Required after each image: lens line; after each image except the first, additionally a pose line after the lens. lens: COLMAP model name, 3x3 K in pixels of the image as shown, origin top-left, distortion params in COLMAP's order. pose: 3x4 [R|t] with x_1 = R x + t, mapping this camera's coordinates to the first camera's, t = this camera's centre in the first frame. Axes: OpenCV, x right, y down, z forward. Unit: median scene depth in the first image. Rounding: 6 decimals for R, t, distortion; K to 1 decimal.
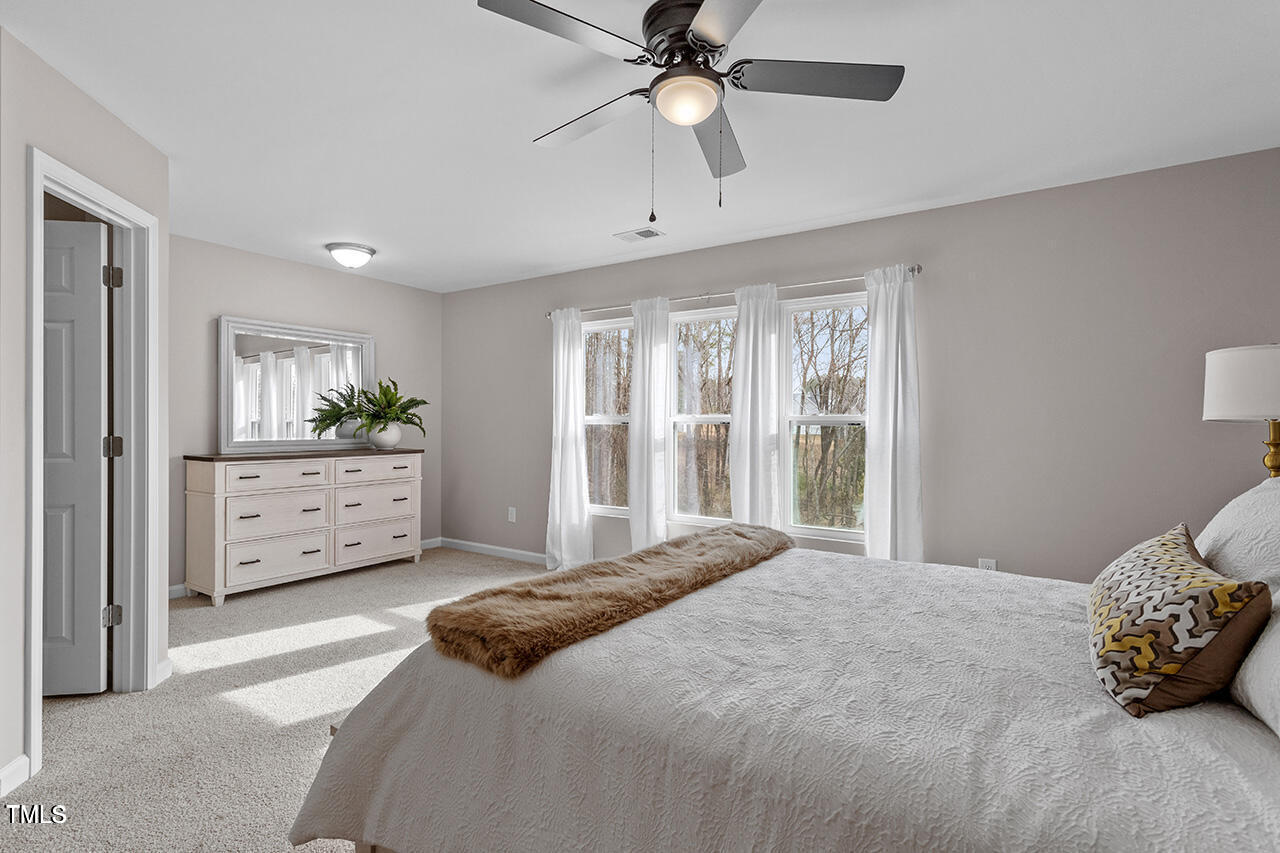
lens RADIAL K [[623.6, 0, 638.3], [0, 623.6, 426.2], [0, 0, 1]] dist [-0.000855, 0.000031]
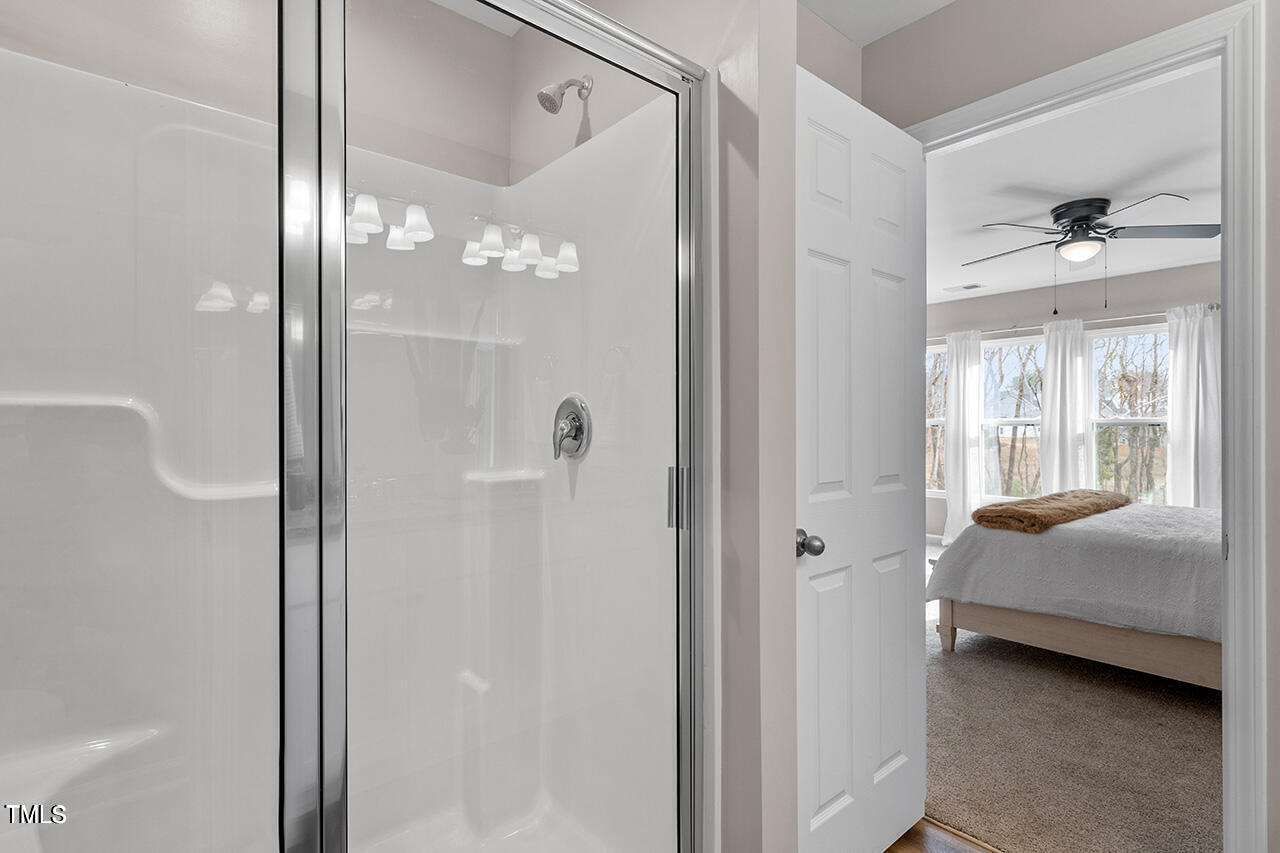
lens RADIAL K [[623.6, 0, 641.2], [0, 623.6, 426.6], [0, 0, 1]] dist [-0.000855, 0.000031]
pose [[0.959640, -0.007741, -0.281124, -0.334677], [0.006299, 0.999962, -0.006036, 0.001481], [0.281160, 0.004021, 0.959653, -0.577388]]
